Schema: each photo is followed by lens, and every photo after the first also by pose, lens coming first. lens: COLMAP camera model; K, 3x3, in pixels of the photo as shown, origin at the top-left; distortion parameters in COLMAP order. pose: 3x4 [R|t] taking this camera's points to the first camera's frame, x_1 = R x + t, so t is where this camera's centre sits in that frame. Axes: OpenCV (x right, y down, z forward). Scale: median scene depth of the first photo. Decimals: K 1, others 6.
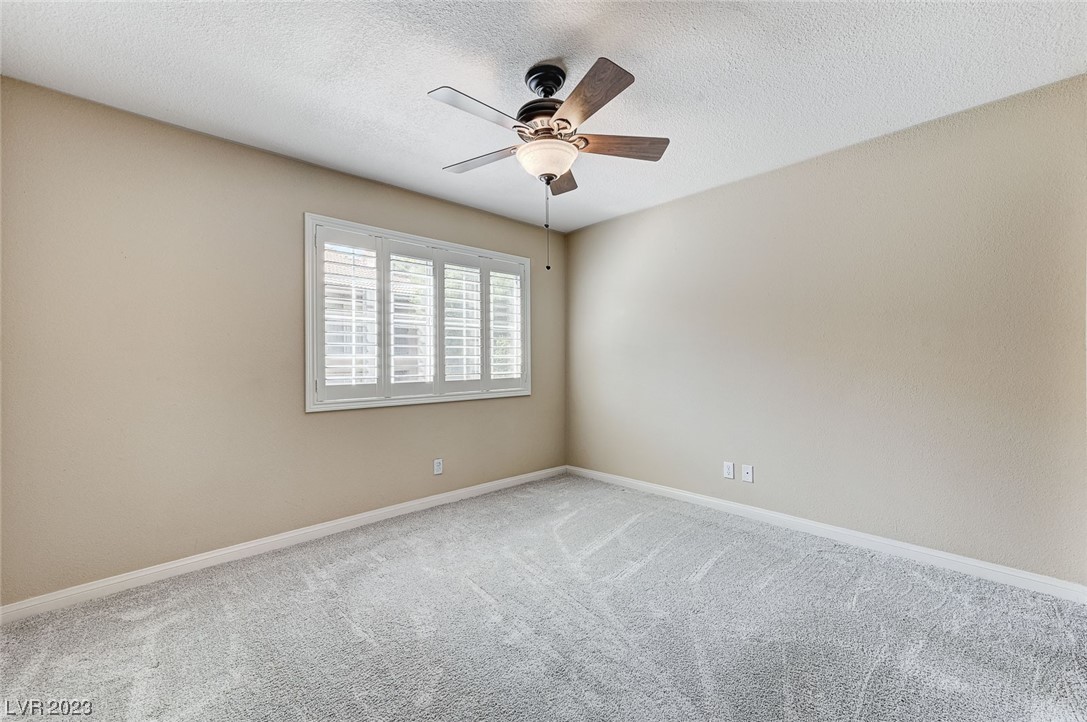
lens RADIAL K [[434.3, 0, 548.4], [0, 434.3, 358.5], [0, 0, 1]] dist [0.011295, 0.000349]
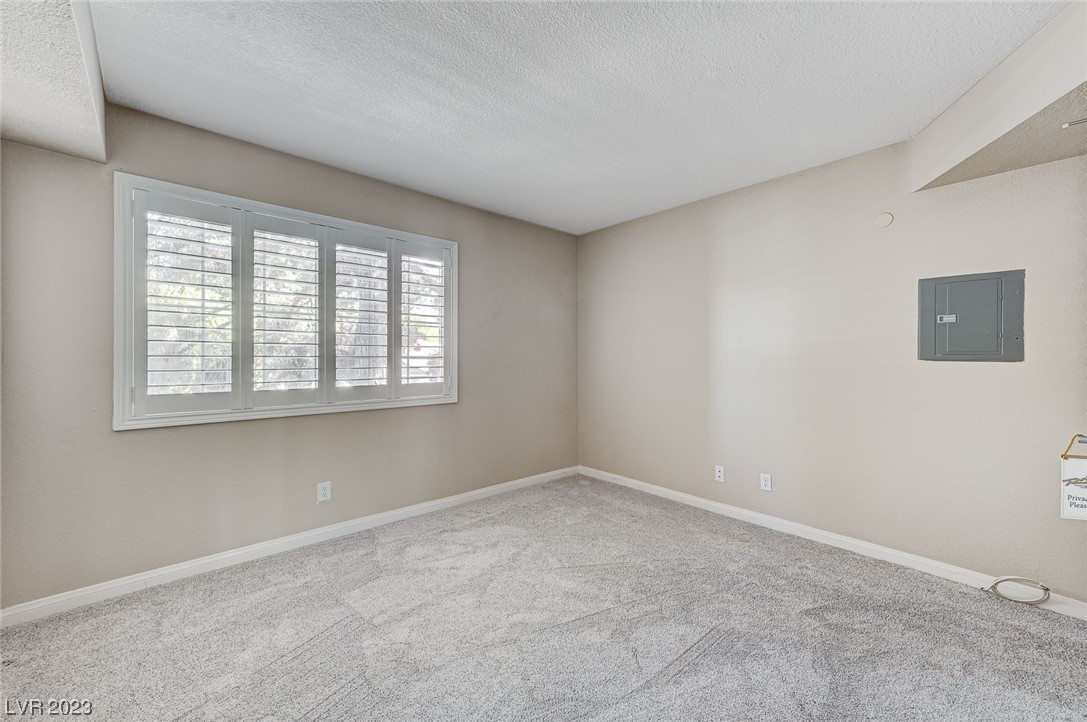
lens RADIAL K [[432.4, 0, 552.1], [0, 432.4, 353.3], [0, 0, 1]] dist [0.025372, 0.000288]
pose [[0.999751, 0.000213, -0.022309, 0.182712], [-0.000491, 0.999922, -0.012464, -0.001883], [0.022305, 0.012472, 0.999673, 0.181347]]
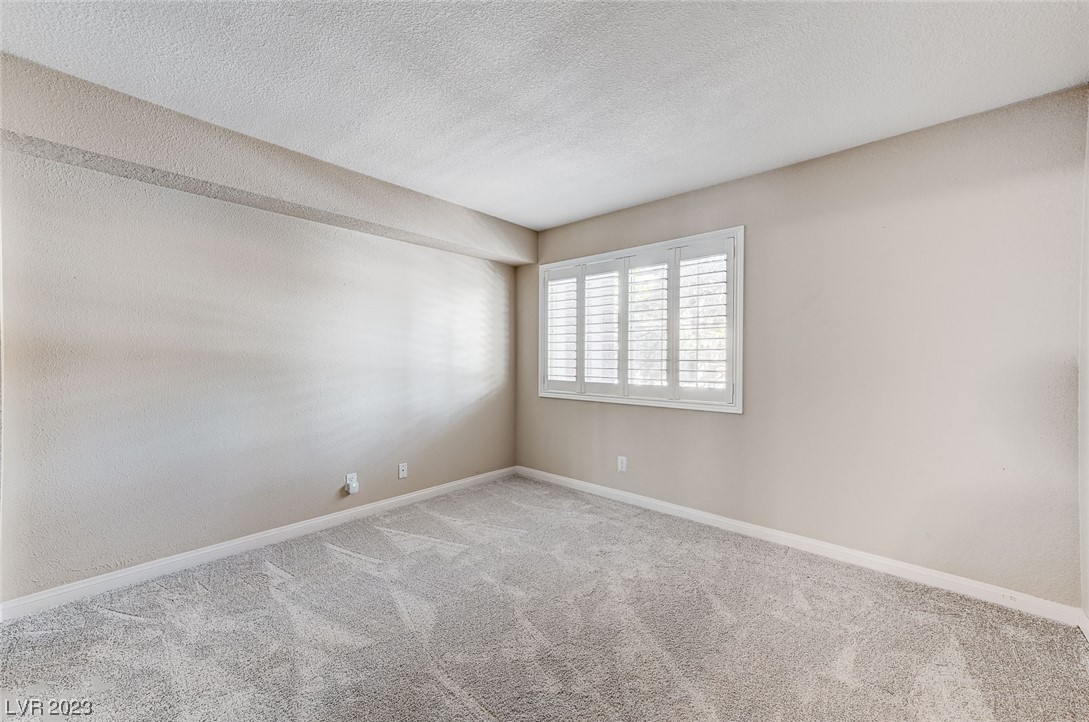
lens RADIAL K [[439.7, 0, 551.1], [0, 439.7, 364.2], [0, 0, 1]] dist [0.001016, -0.000015]
pose [[0.065622, 0.009834, -0.997796, 0.760642], [-0.010833, 0.999900, 0.009143, -0.002722], [0.997786, 0.010209, 0.065722, 0.723861]]
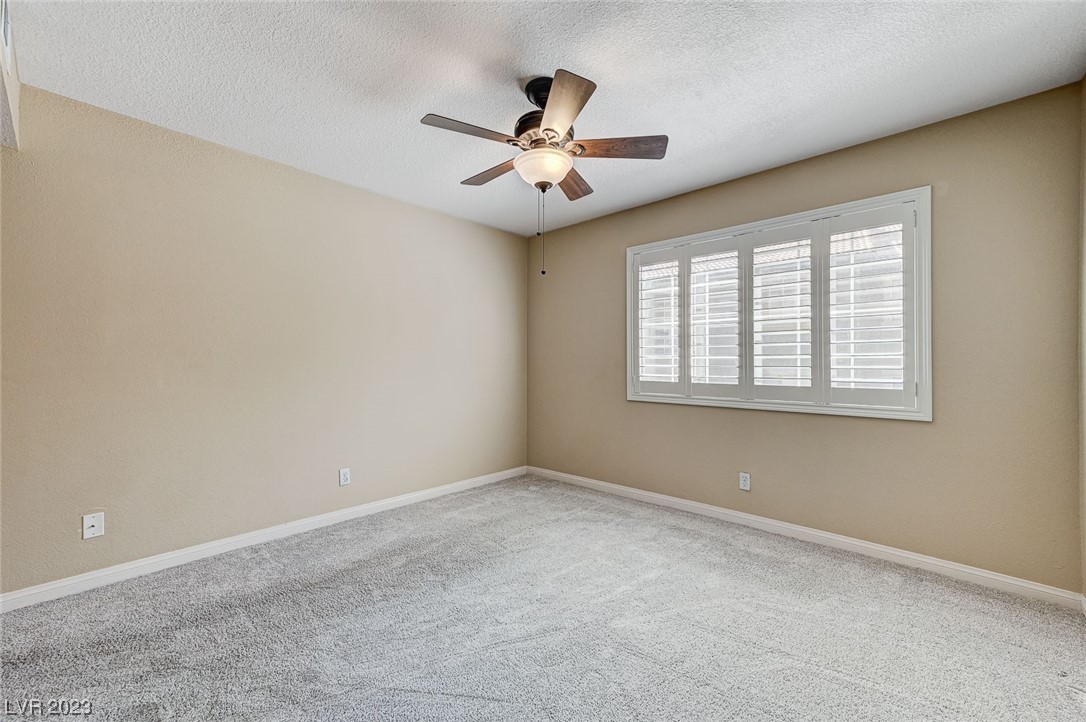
lens RADIAL K [[424.5, 0, 556.7], [0, 424.5, 359.8], [0, 0, 1]] dist [-0.001213, -0.000004]
pose [[0.089387, 0.003692, -0.995990, 0.540885], [0.002571, 0.999989, 0.003937, -0.002420], [0.995994, -0.002913, 0.089377, 0.517395]]
